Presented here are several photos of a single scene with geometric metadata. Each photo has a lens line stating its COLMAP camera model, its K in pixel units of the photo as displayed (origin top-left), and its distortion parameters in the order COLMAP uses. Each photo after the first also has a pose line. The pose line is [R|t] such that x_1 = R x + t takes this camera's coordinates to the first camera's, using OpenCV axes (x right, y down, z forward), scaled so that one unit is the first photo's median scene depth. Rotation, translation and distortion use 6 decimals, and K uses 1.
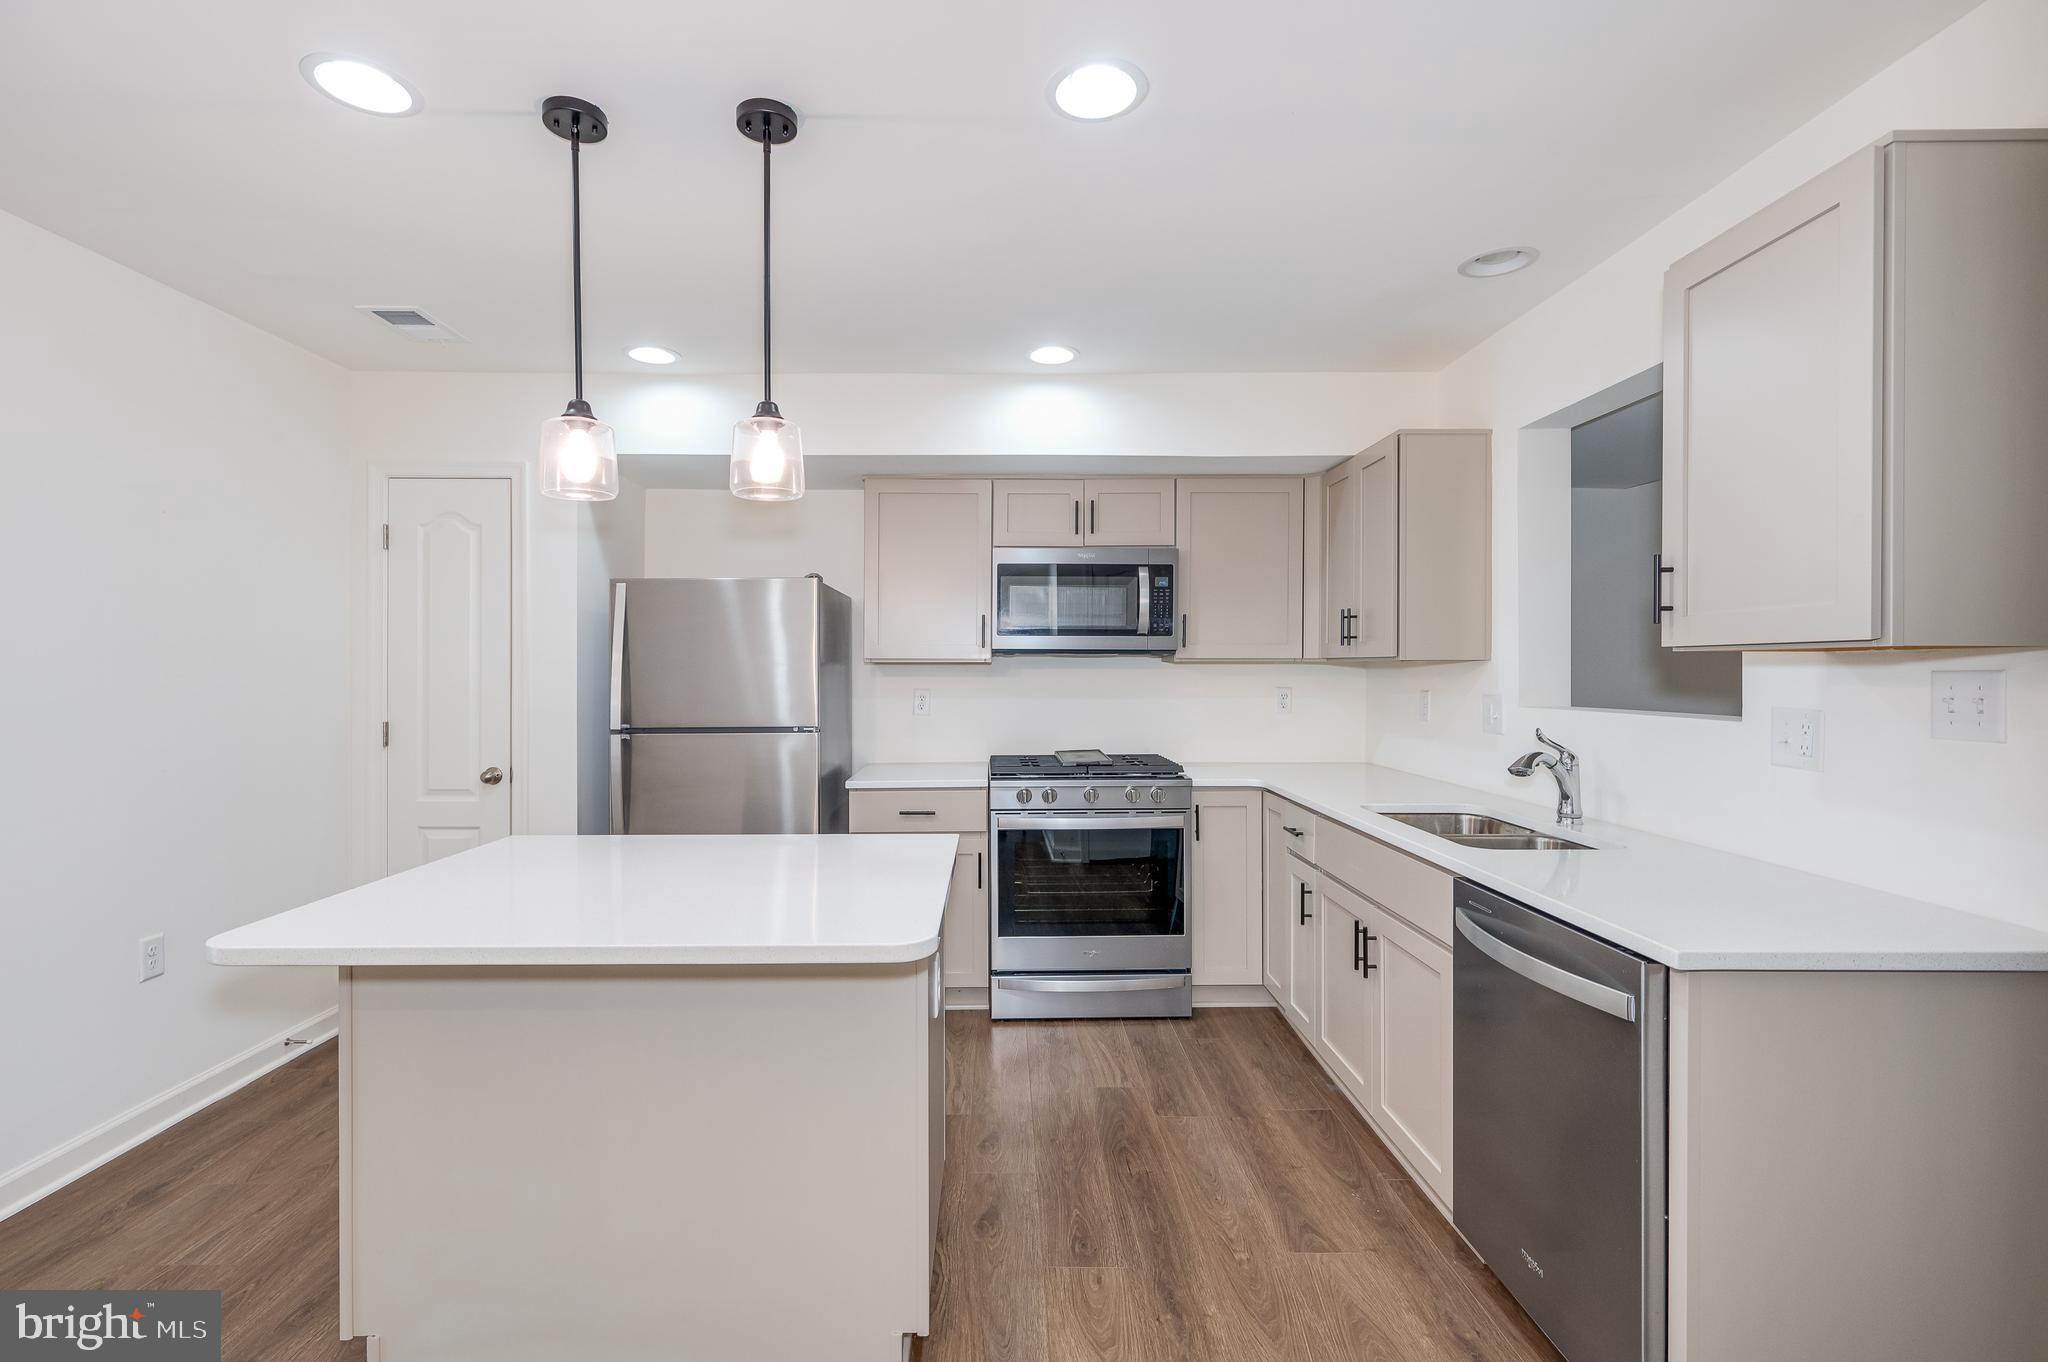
lens RADIAL K [[922.1, 0, 992.5], [0, 922.1, 676.4], [0, 0, 1]] dist [-0.010490, -0.000233]
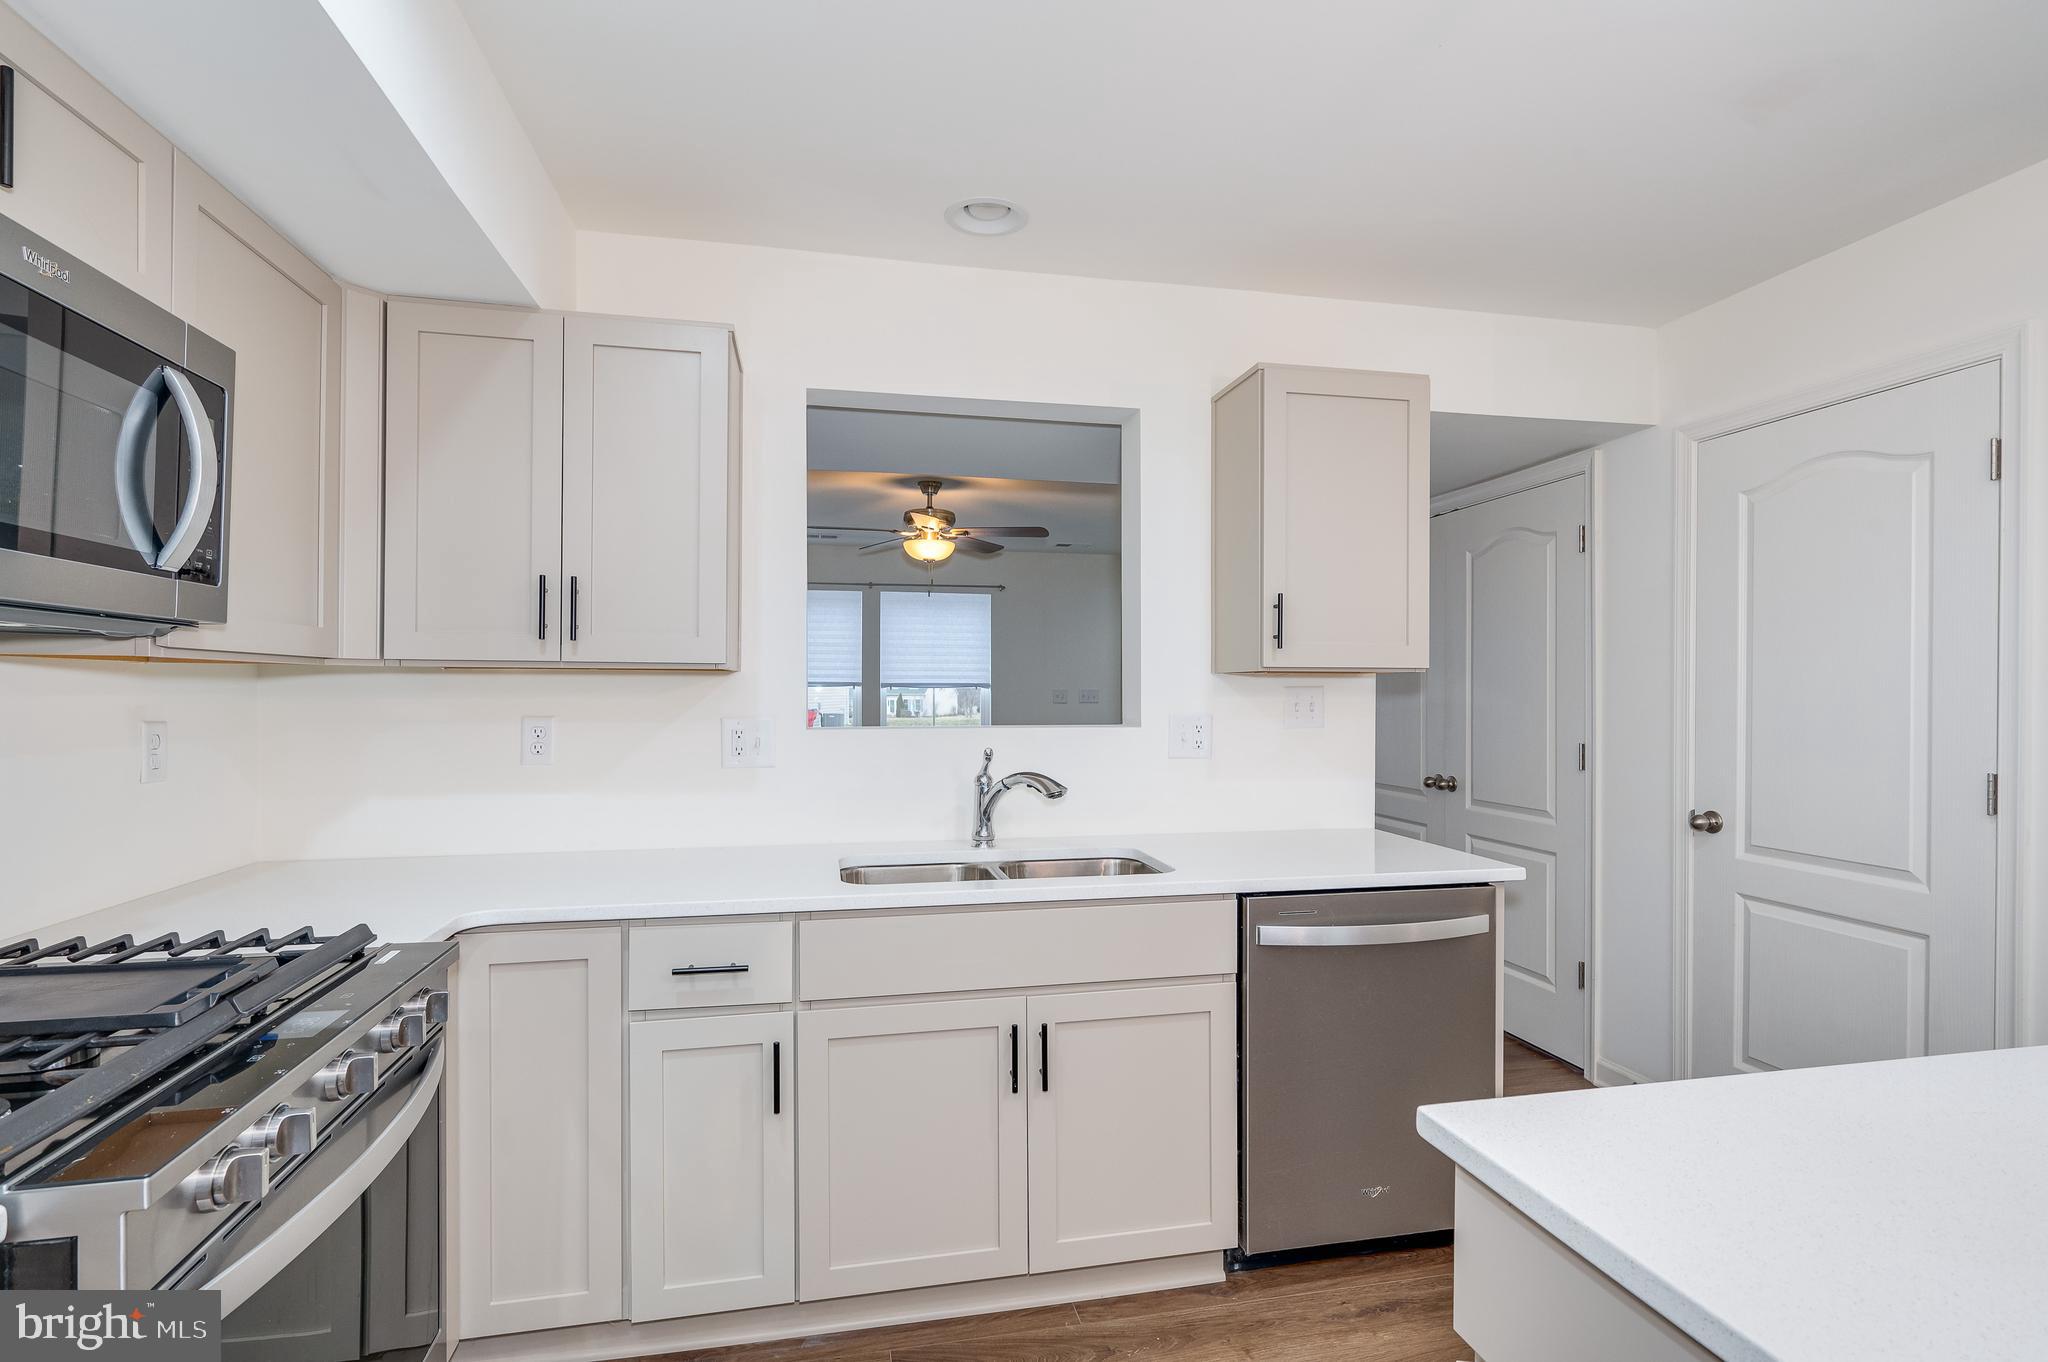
lens RADIAL K [[981.6, 0, 1024.9], [0, 981.6, 689.2], [0, 0, 1]] dist [-0.002784, 0.000075]
pose [[-0.219579, -0.000515, 0.975595, -0.267773], [0.004402, 0.999989, 0.001519, -0.003088], [-0.975585, 0.004628, -0.219574, 0.844173]]
